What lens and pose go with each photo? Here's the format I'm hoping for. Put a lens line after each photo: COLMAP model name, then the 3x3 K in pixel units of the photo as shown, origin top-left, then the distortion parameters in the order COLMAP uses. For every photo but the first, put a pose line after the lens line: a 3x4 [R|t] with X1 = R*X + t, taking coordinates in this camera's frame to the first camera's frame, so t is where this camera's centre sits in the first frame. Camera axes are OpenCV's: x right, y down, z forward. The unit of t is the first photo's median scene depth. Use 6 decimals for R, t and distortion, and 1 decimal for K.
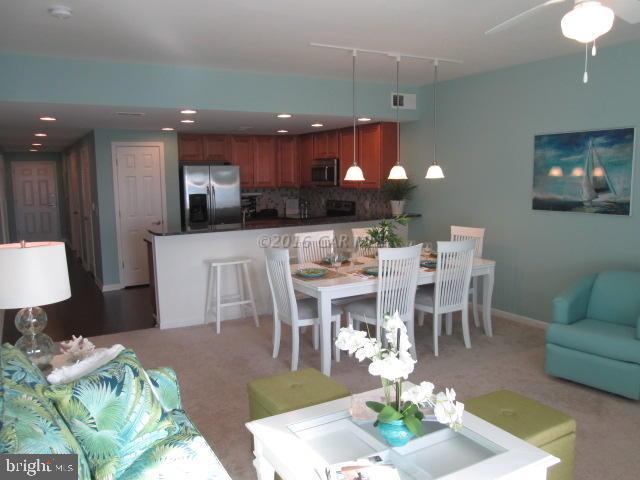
lens RADIAL K [[529.8, 0, 320.0], [0, 529.8, 240.0], [0, 0, 1]] dist [-0.067689, 0.045232]
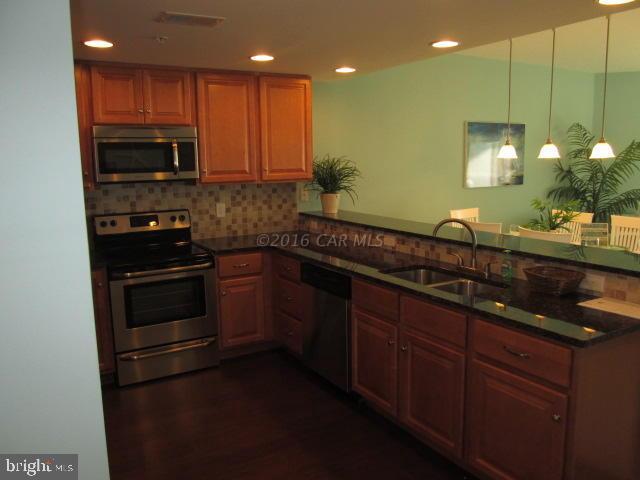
lens RADIAL K [[529.8, 0, 320.0], [0, 529.8, 240.0], [0, 0, 1]] dist [-0.067689, 0.045232]
pose [[-0.015754, -0.134253, 0.990822, -0.789718], [0.140097, 0.980873, 0.135133, -0.157005], [-0.990012, 0.140940, 0.003356, 1.435416]]
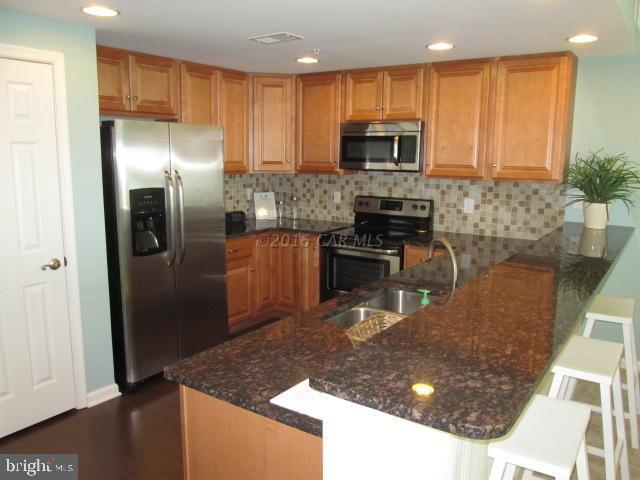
lens RADIAL K [[529.8, 0, 320.0], [0, 529.8, 240.0], [0, 0, 1]] dist [-0.067689, 0.045232]
pose [[0.898213, -0.048865, 0.436835, -0.477365], [0.031383, 0.998395, 0.047152, -0.099453], [-0.438438, -0.028643, 0.898305, 0.910369]]
